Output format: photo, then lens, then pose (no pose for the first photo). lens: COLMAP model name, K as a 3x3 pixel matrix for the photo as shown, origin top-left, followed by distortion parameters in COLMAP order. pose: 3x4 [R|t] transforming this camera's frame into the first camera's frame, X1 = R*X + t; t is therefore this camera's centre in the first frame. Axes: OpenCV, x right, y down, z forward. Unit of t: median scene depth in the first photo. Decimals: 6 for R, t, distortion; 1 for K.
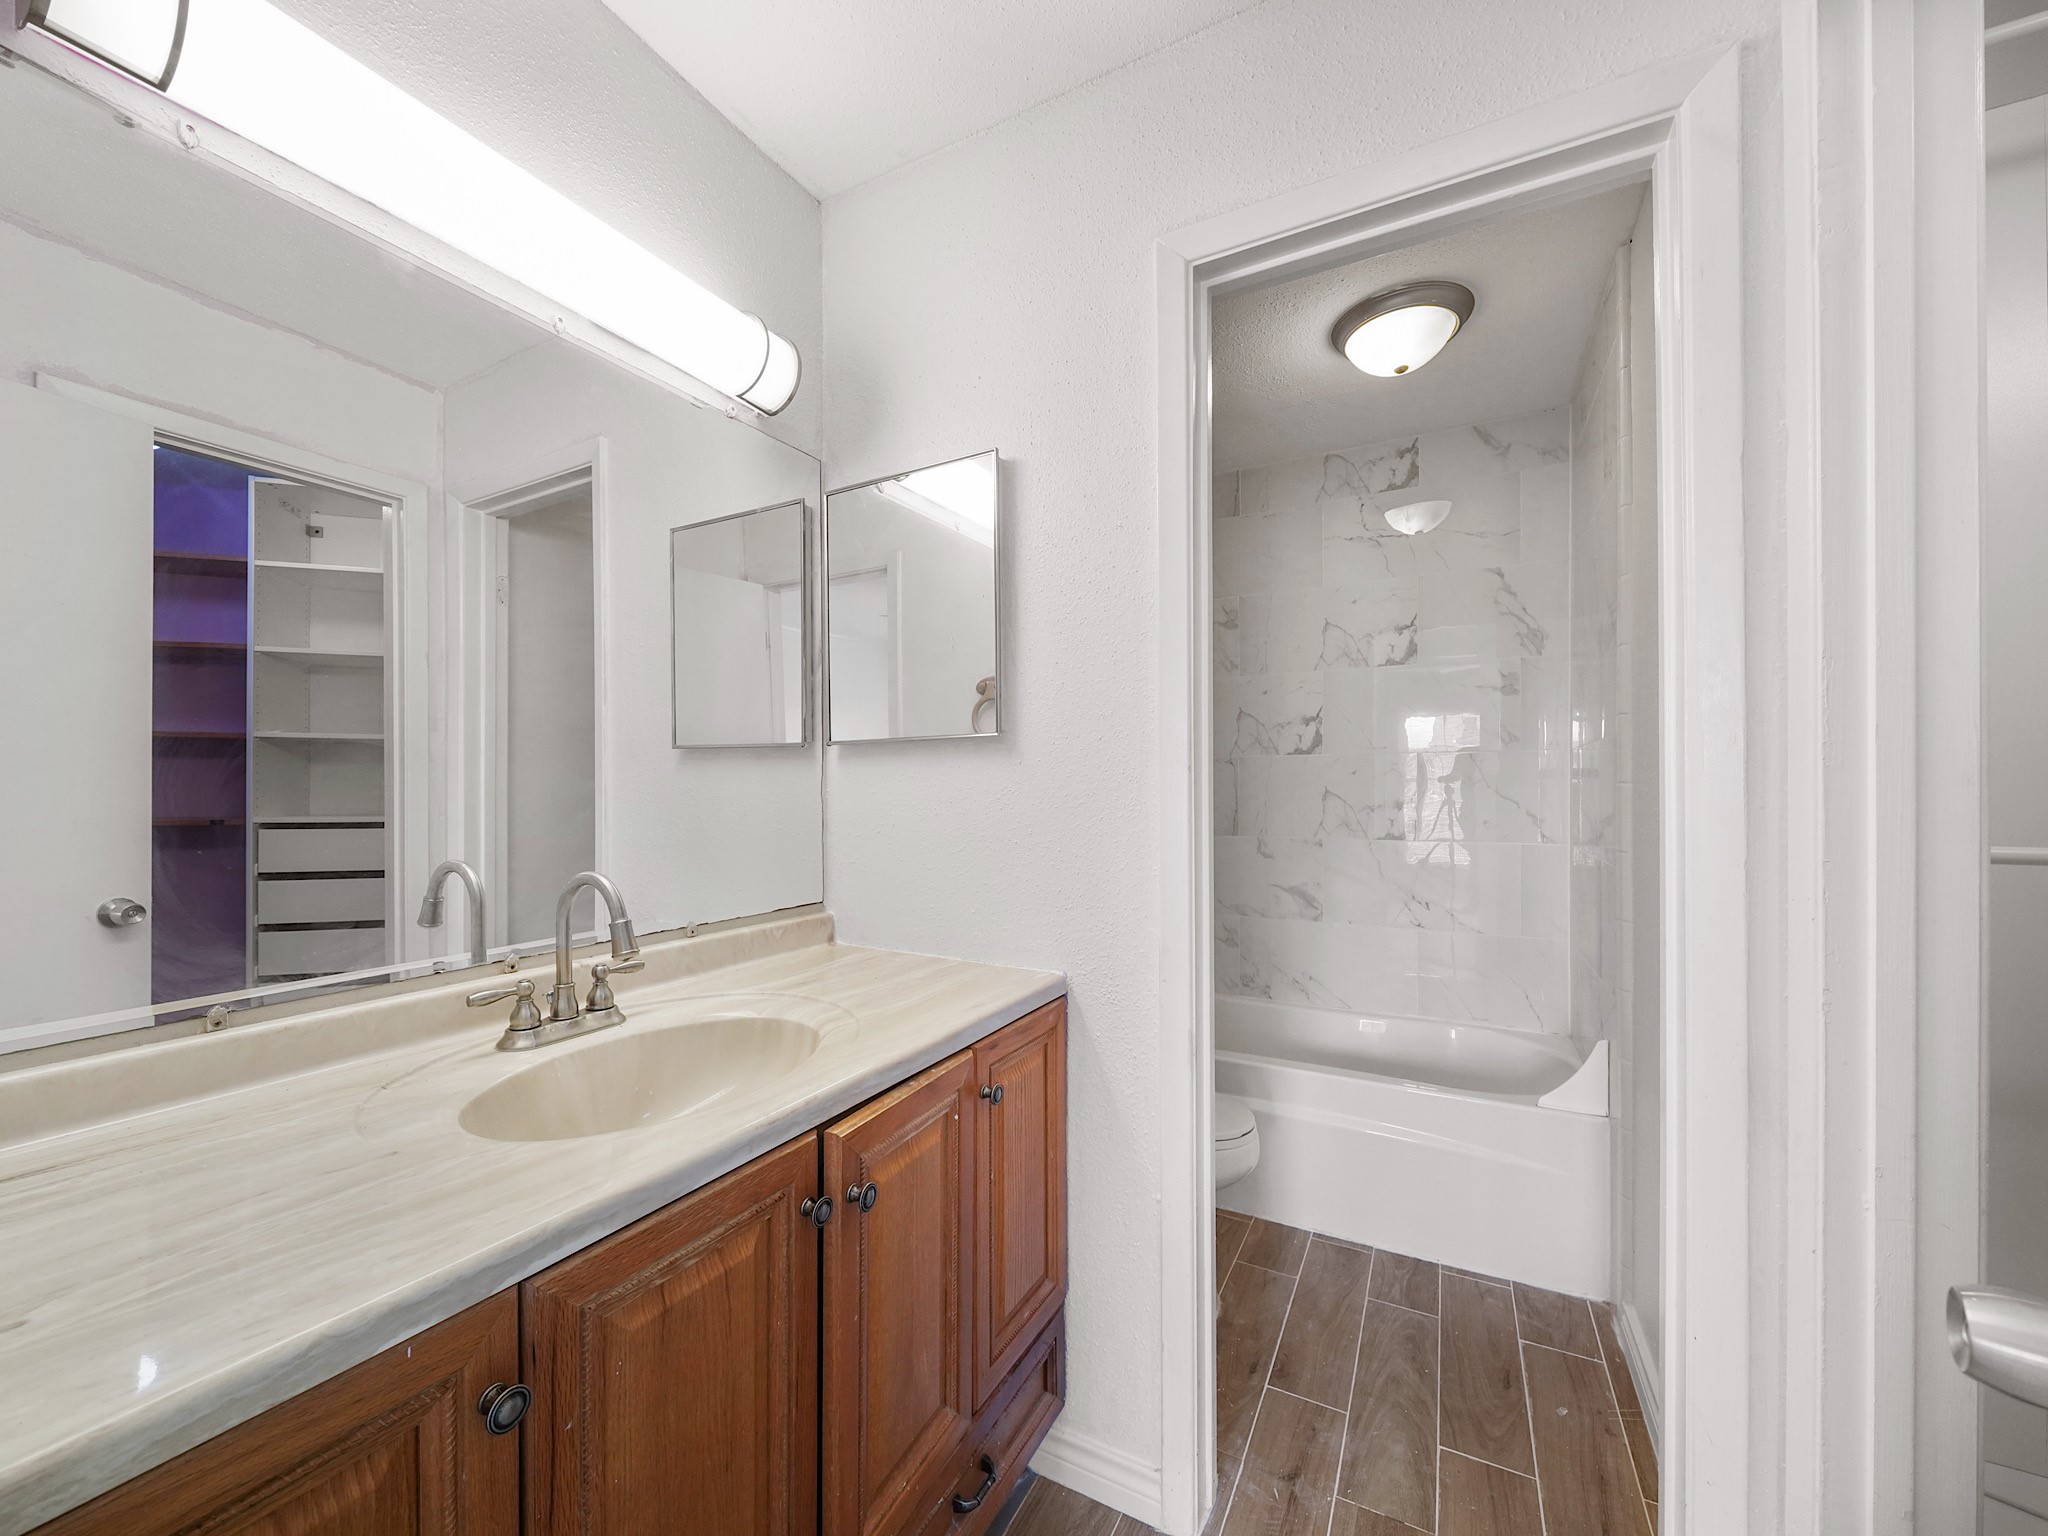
lens RADIAL K [[798.3, 0, 1018.8], [0, 798.3, 809.1], [0, 0, 1]] dist [-0.002430, -0.000874]
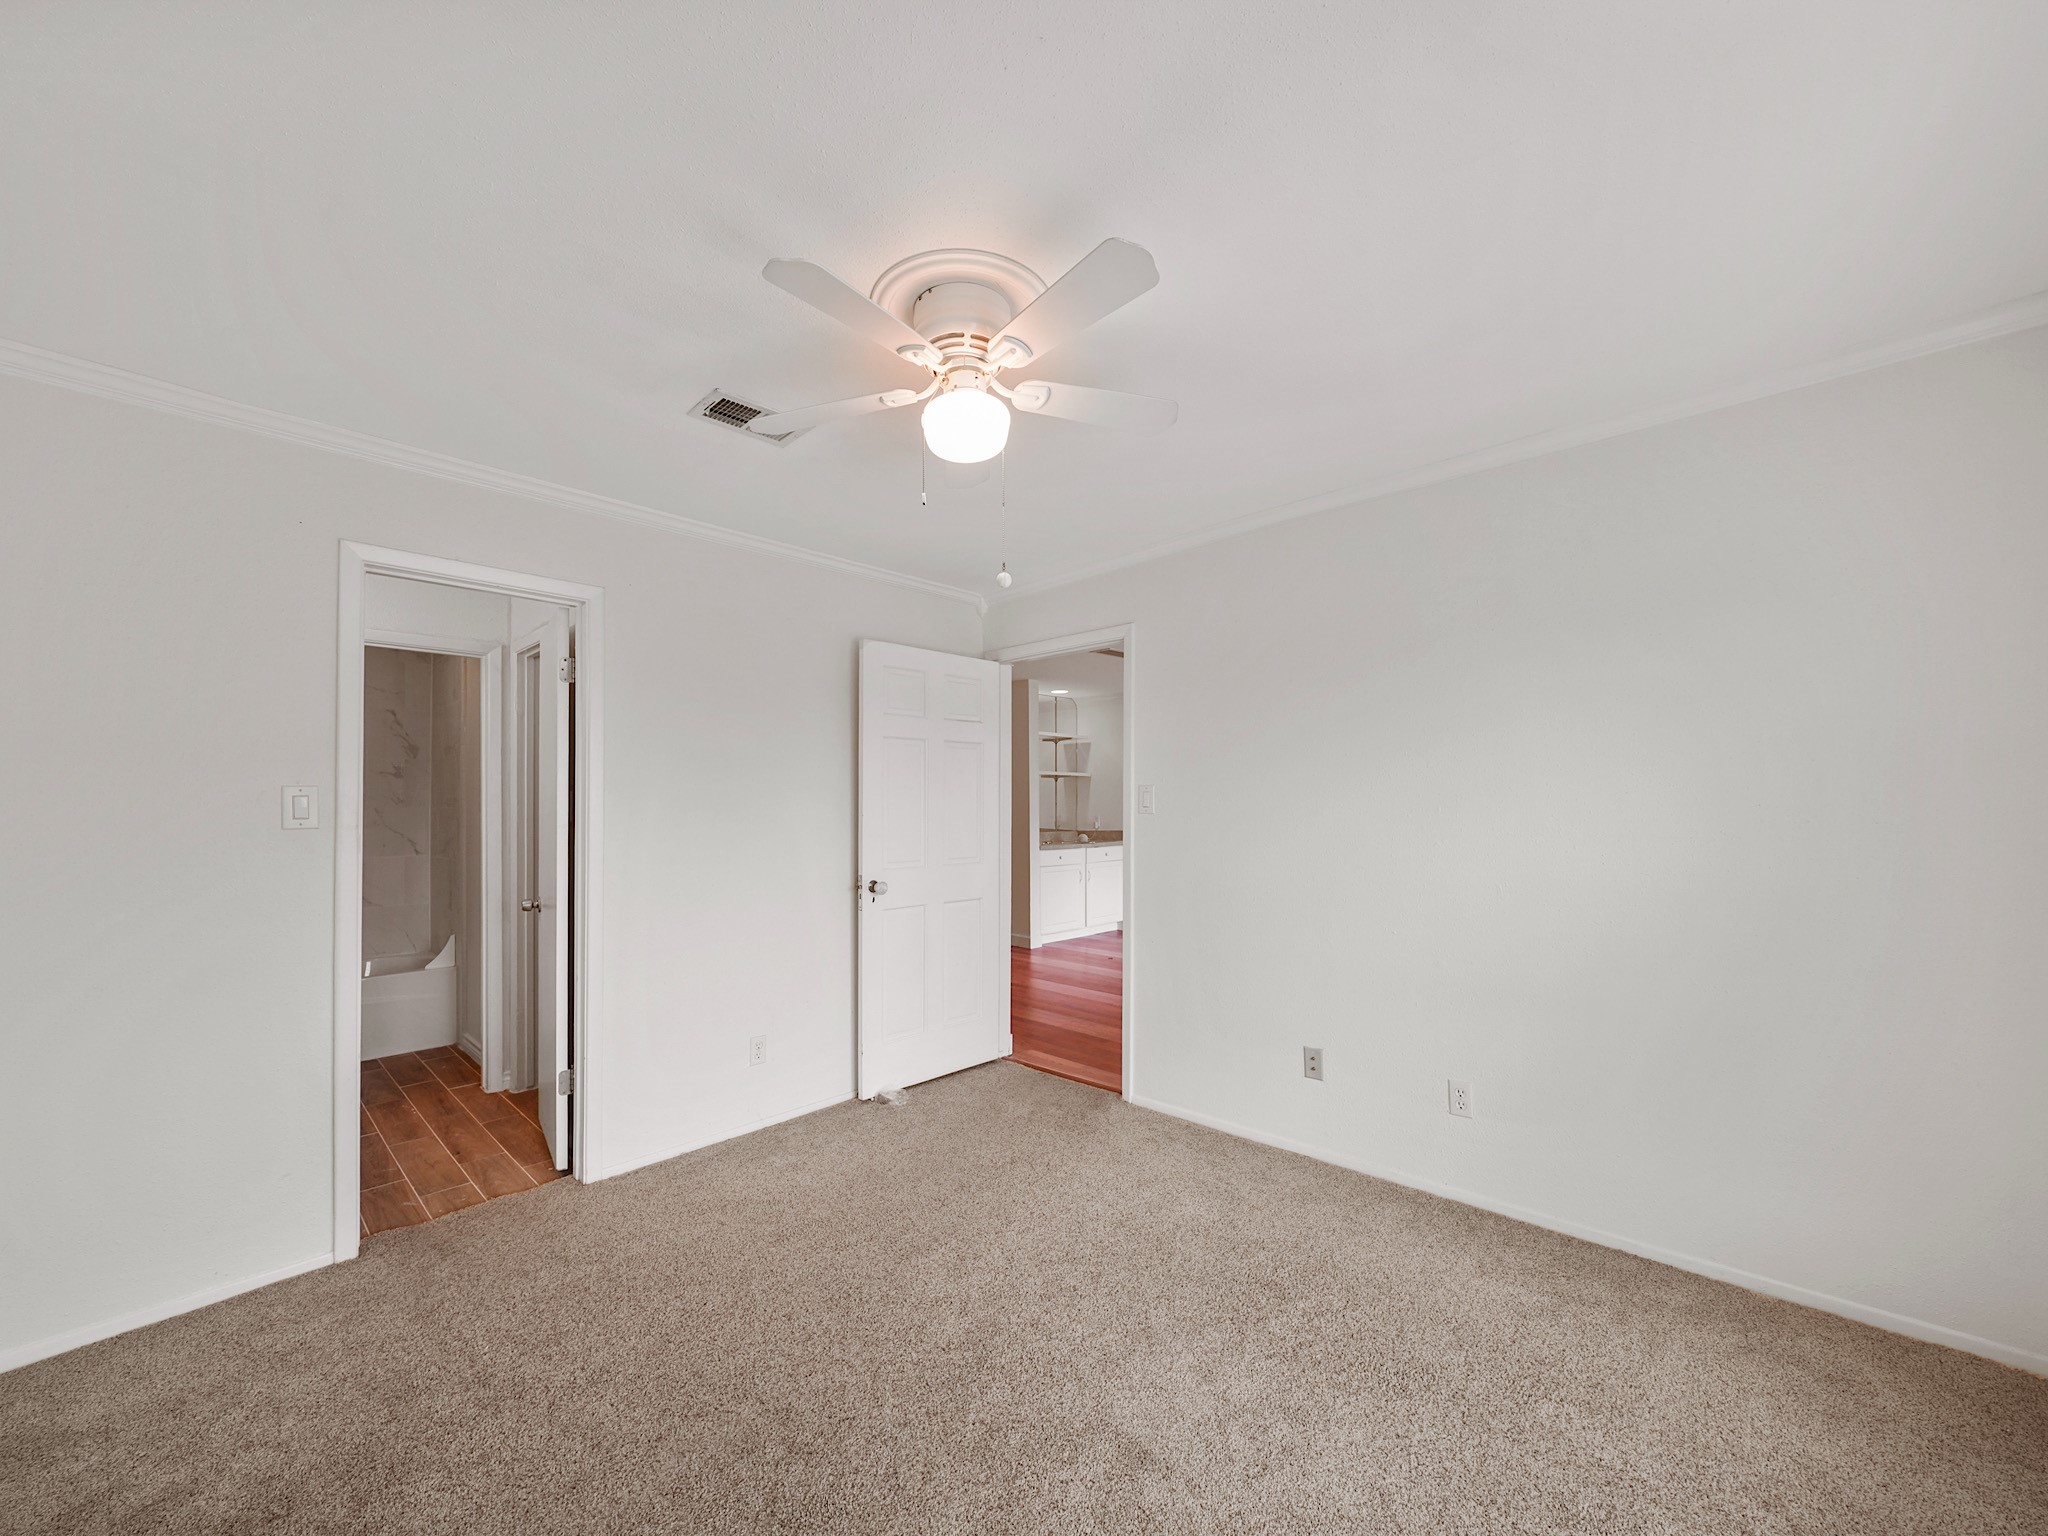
lens RADIAL K [[798.3, 0, 1018.8], [0, 798.3, 809.1], [0, 0, 1]] dist [-0.002430, -0.000874]
pose [[0.269469, 0.013863, 0.962909, -0.776997], [0.012033, 0.999770, -0.017761, -0.015210], [-0.962934, 0.016372, 0.269240, -0.891634]]
